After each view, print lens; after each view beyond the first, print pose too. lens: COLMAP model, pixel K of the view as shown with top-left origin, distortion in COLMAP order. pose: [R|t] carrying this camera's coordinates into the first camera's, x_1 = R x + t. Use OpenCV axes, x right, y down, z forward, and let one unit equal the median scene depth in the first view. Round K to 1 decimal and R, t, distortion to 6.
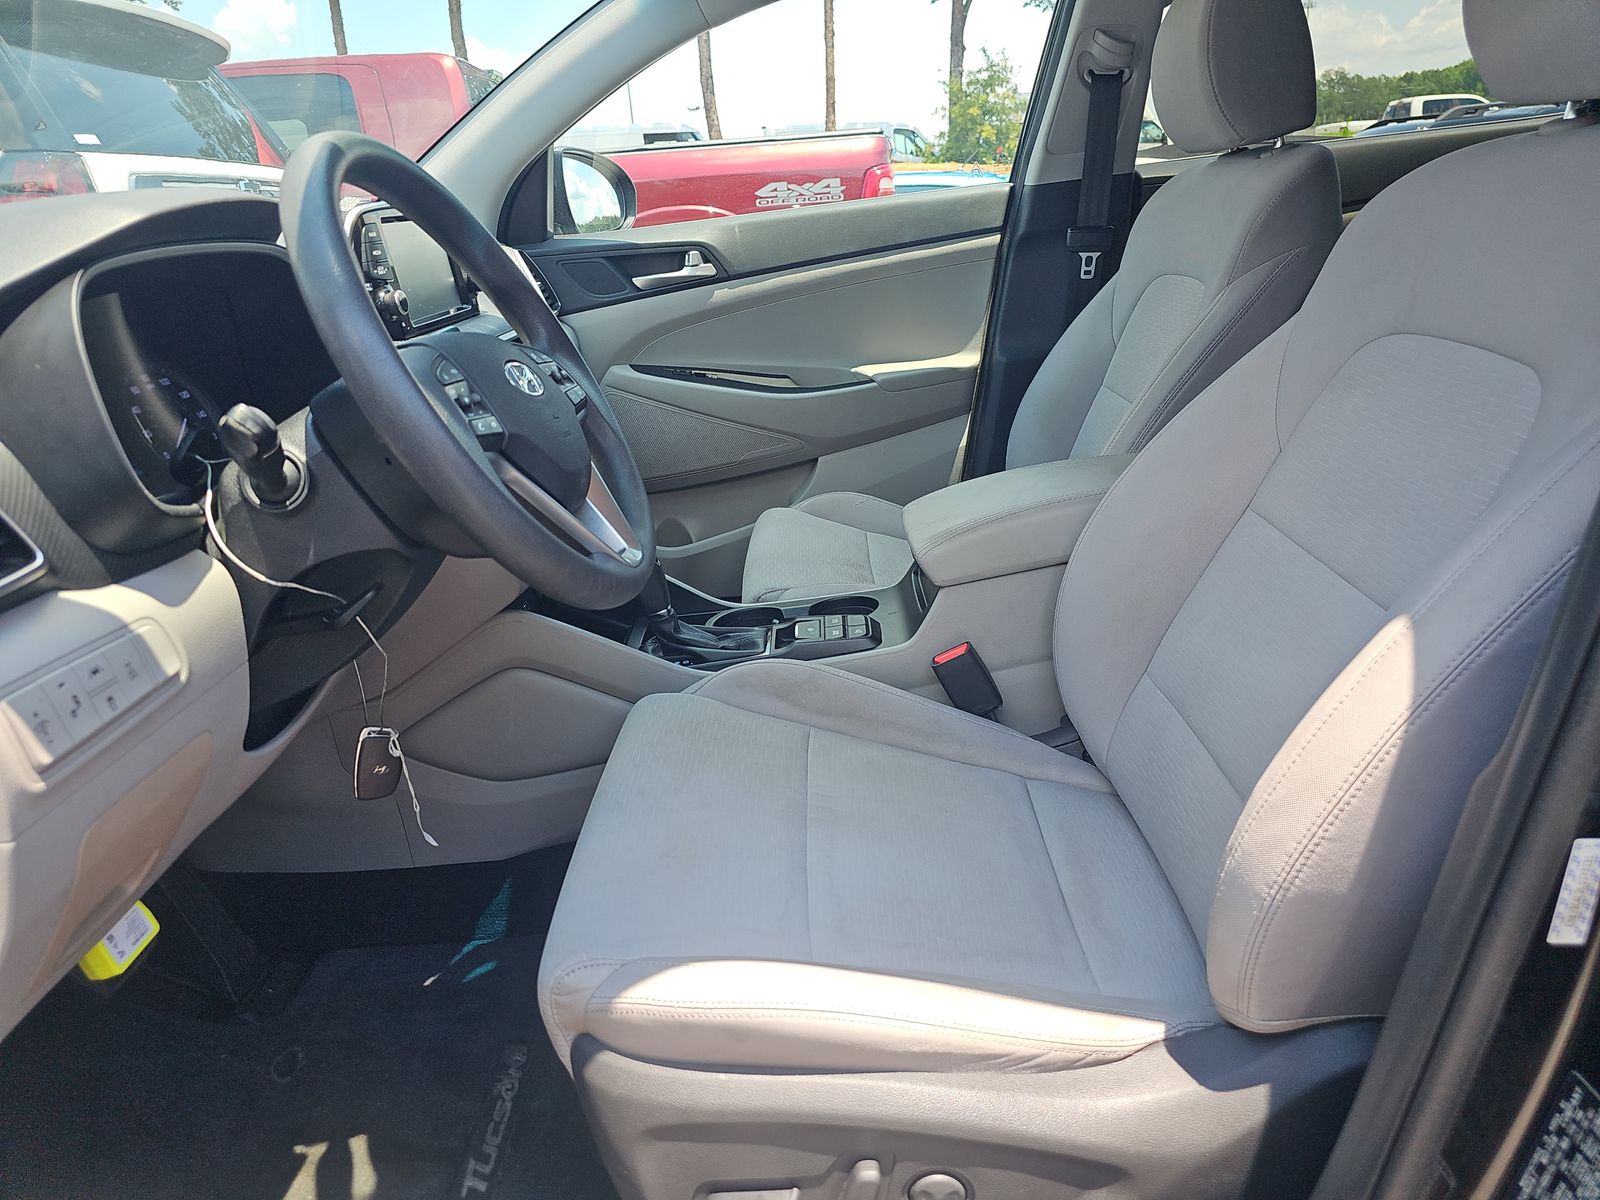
lens RADIAL K [[1051.5, 0, 806.7], [0, 1051.5, 598.9], [0, 0, 1]] dist [0.023534, -0.030268]
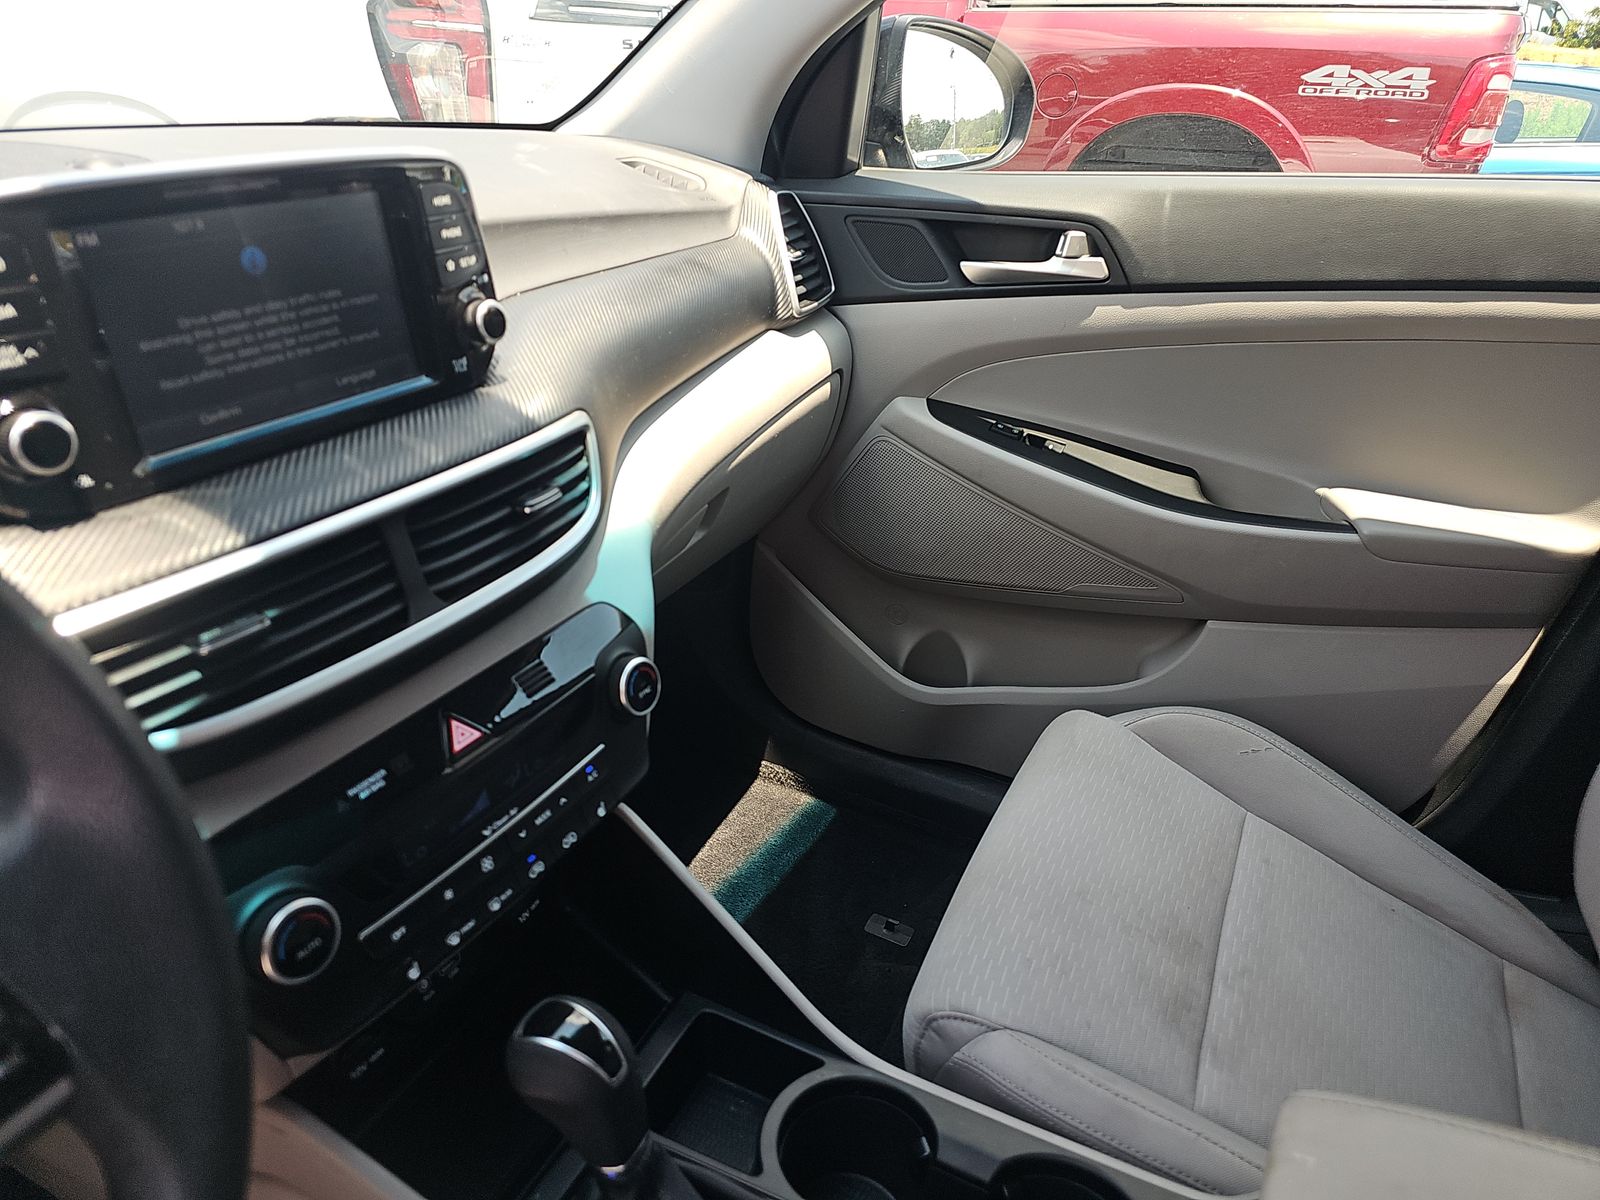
lens RADIAL K [[1051.5, 0, 810.0], [0, 1051.5, 595.3], [0, 0, 1]] dist [0.023534, -0.030268]
pose [[0.894020, 0.277288, -0.351910, 0.005590], [-0.232988, 0.958643, 0.163463, -0.072417], [0.382682, -0.064149, 0.921650, 0.150083]]
